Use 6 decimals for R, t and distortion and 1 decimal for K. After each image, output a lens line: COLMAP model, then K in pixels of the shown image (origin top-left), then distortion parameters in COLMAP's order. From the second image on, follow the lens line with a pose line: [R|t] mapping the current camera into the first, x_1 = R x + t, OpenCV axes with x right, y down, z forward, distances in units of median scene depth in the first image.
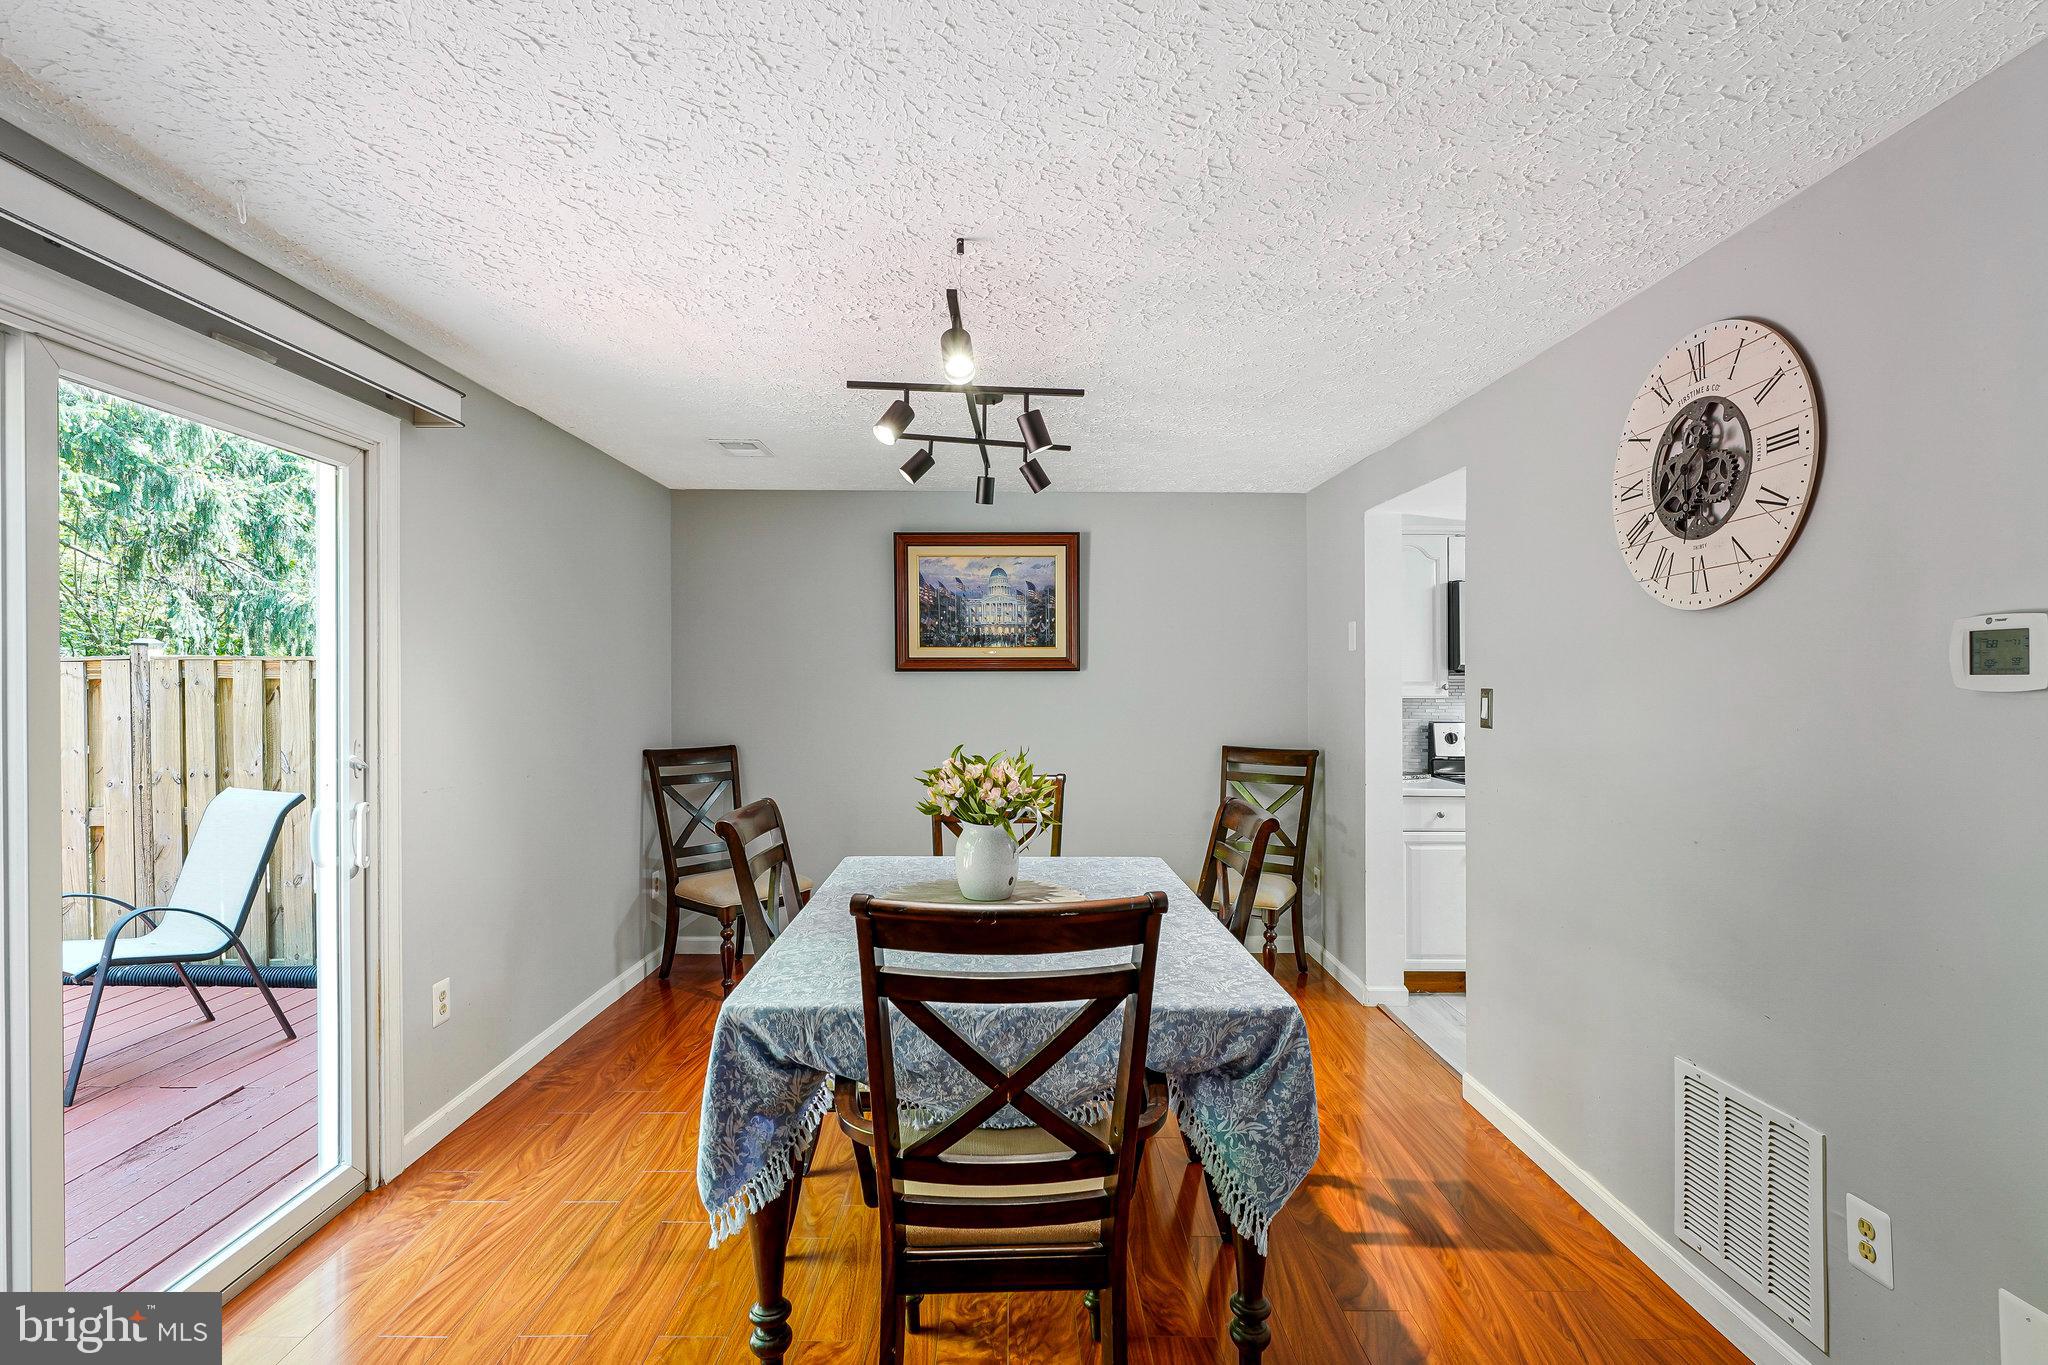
lens RADIAL K [[982.7, 0, 1028.0], [0, 982.7, 688.3], [0, 0, 1]] dist [0.003446, -0.000741]
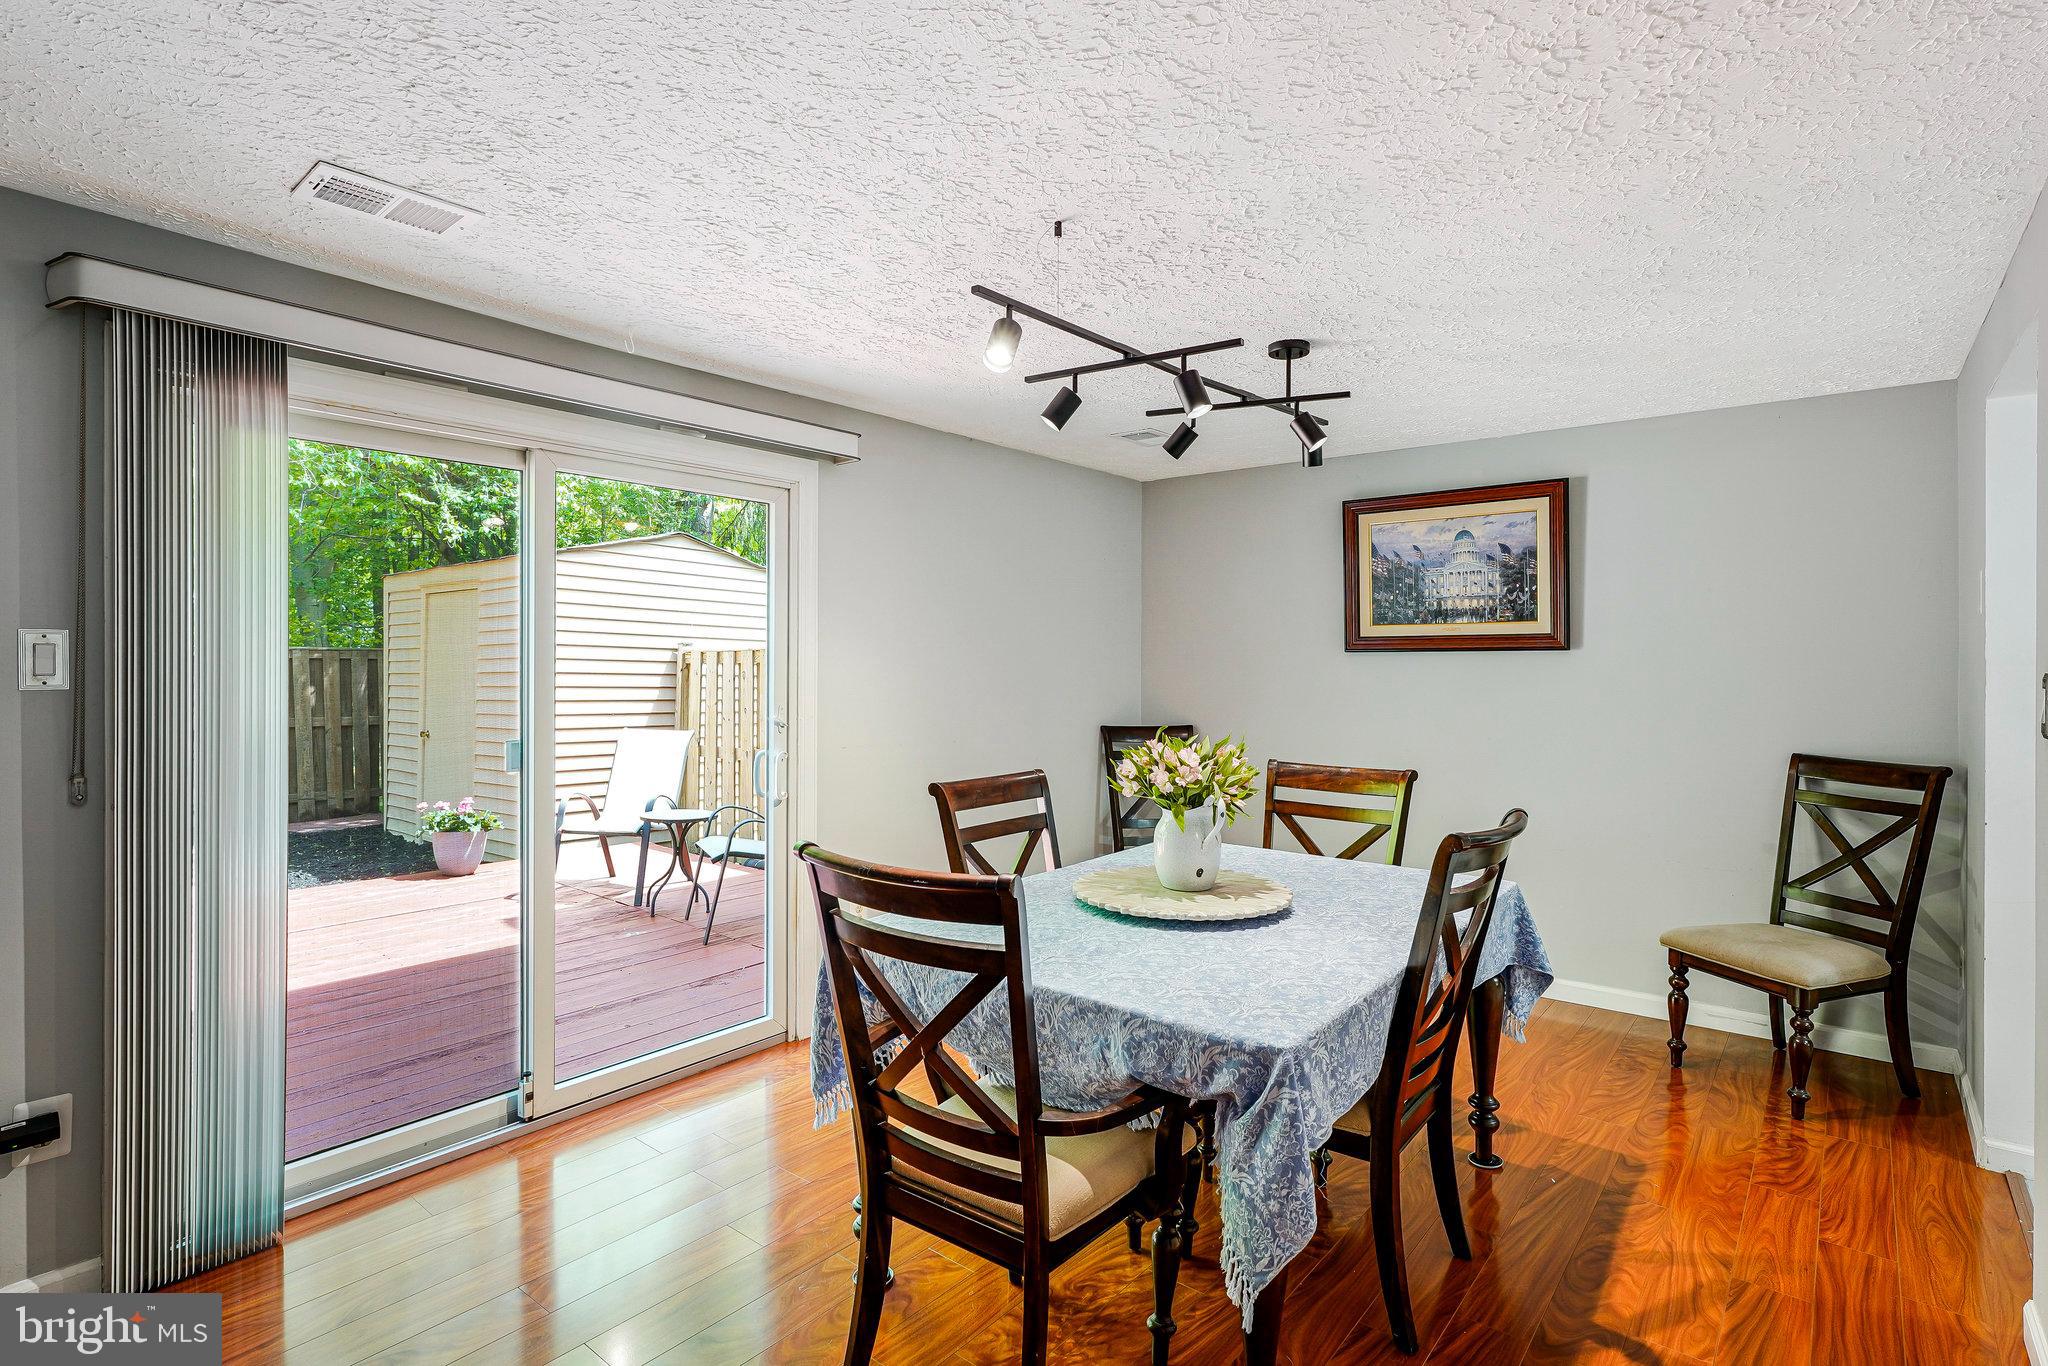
lens RADIAL K [[1023.2, 0, 1028.9], [0, 1023.2, 672.5], [0, 0, 1]] dist [-0.002462, 0.001598]
pose [[0.767117, 0.006004, -0.641479, 0.269164], [-0.006411, 0.999978, 0.001693, 0.002135], [0.641475, 0.002814, 0.767139, 0.080445]]
